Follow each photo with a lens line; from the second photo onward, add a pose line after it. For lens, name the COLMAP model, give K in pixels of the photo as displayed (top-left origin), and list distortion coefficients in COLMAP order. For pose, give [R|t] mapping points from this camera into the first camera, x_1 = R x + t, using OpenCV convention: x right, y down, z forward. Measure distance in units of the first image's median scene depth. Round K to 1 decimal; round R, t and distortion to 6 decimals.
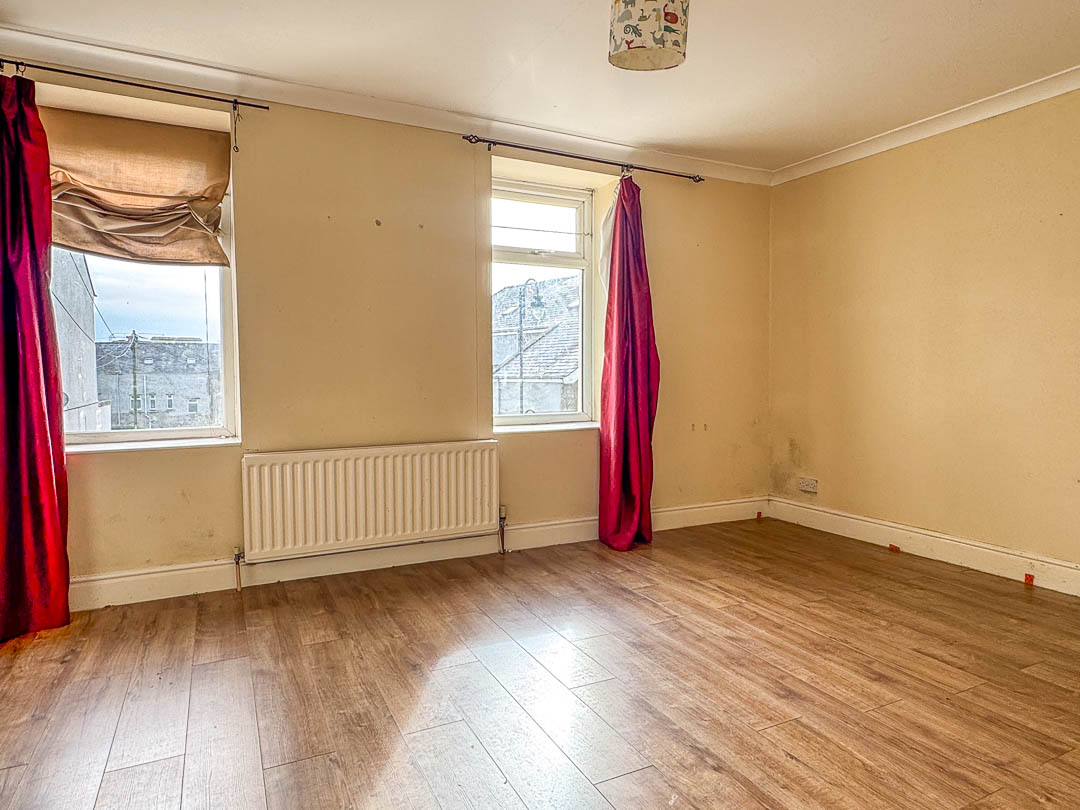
lens RADIAL K [[666.0, 0, 542.3], [0, 666.0, 407.5], [0, 0, 1]] dist [0.000358, 0.000099]
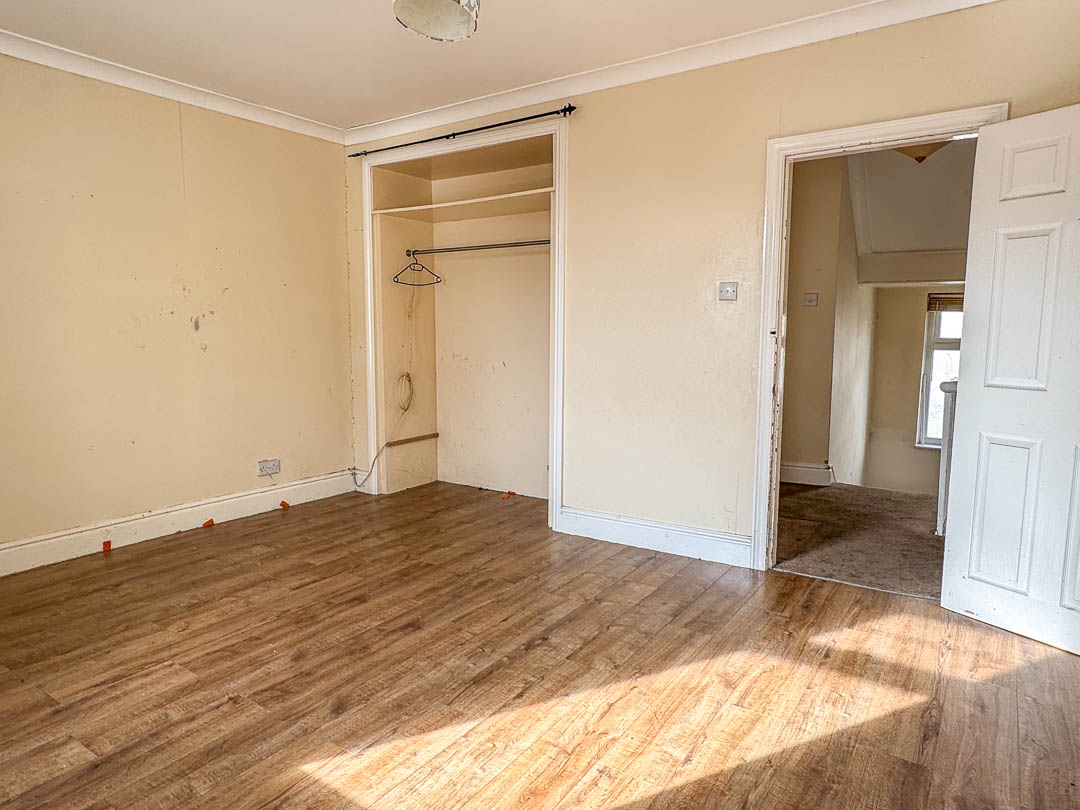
lens RADIAL K [[666.0, 0, 541.2], [0, 666.0, 404.5], [0, 0, 1]] dist [0.000358, 0.000099]
pose [[-0.489726, -0.104847, 0.865549, -0.595574], [0.043820, 0.988529, 0.144538, -0.102957], [-0.870774, 0.108712, -0.479514, 1.067954]]
